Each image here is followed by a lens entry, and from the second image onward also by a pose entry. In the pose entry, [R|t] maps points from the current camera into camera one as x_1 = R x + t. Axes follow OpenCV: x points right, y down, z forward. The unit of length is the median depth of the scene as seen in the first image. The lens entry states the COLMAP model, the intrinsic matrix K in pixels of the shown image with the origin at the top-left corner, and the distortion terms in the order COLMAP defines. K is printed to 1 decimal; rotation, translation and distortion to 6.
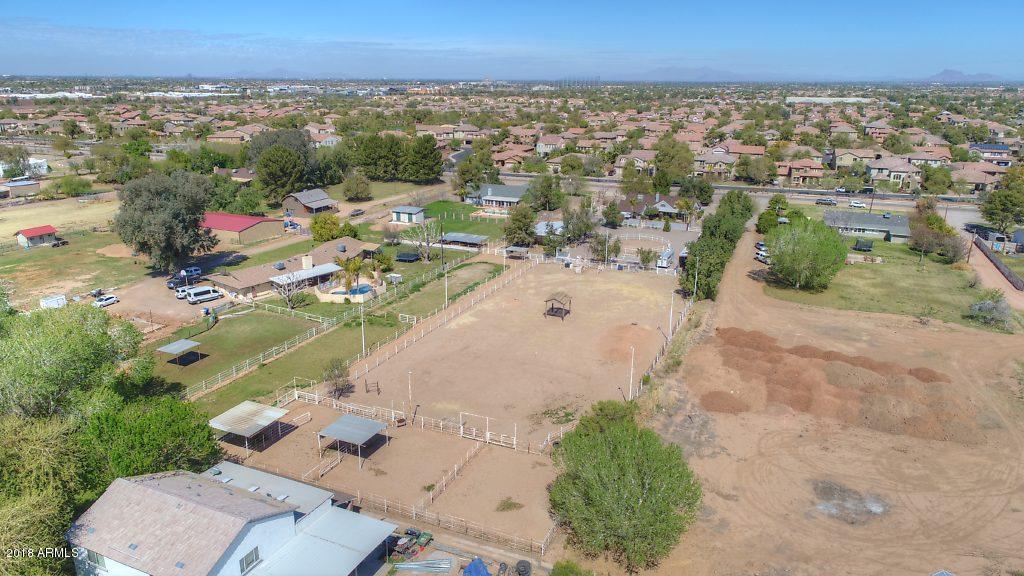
lens RADIAL K [[683.6, 0, 508.2], [0, 683.6, 288.2], [0, 0, 1]] dist [-0.005356, 0.002370]
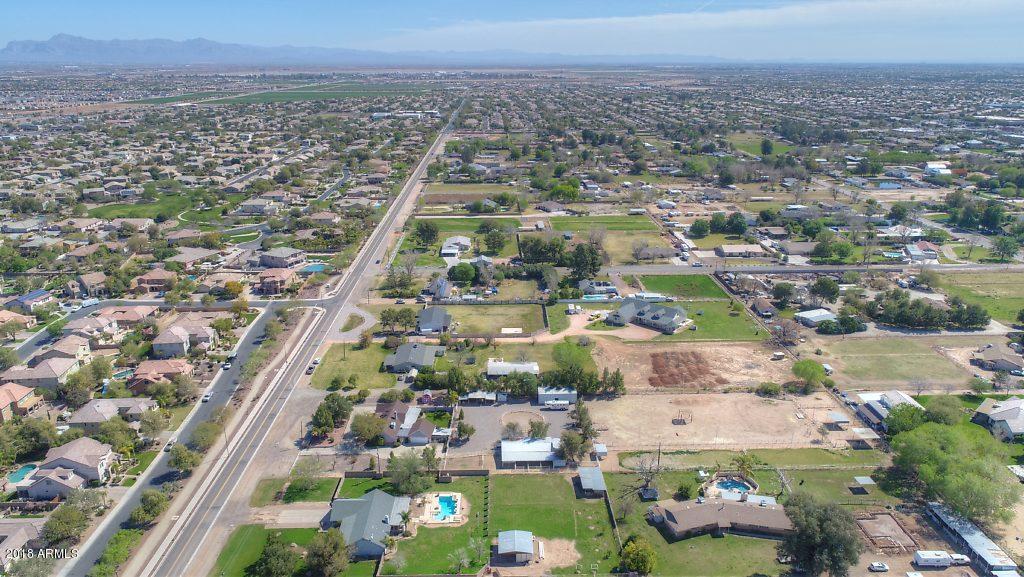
lens RADIAL K [[682.5, 0, 509.3], [0, 682.5, 288.1], [0, 0, 1]] dist [-0.008528, 0.006200]
pose [[-0.427998, -0.287333, 0.856888, -1.352805], [0.260931, 0.868457, 0.421542, -1.312595], [-0.865293, 0.404008, -0.296724, 1.927499]]
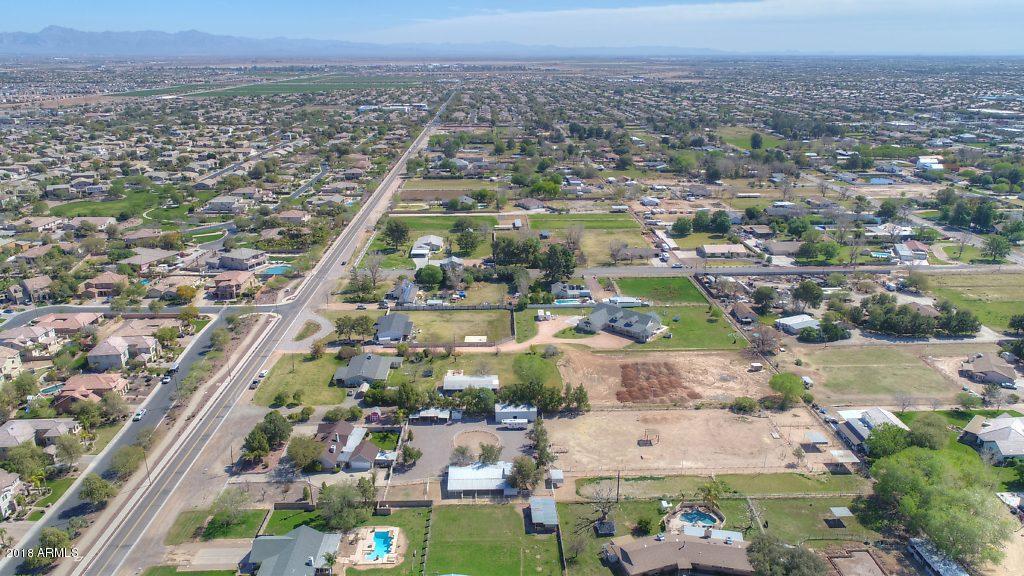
lens RADIAL K [[683.6, 0, 509.0], [0, 683.6, 284.0], [0, 0, 1]] dist [-0.005356, 0.002370]
pose [[-0.433952, -0.290307, 0.852882, -1.261091], [0.259580, 0.866228, 0.426927, -1.260012], [-0.862730, 0.406657, -0.300544, 1.758983]]
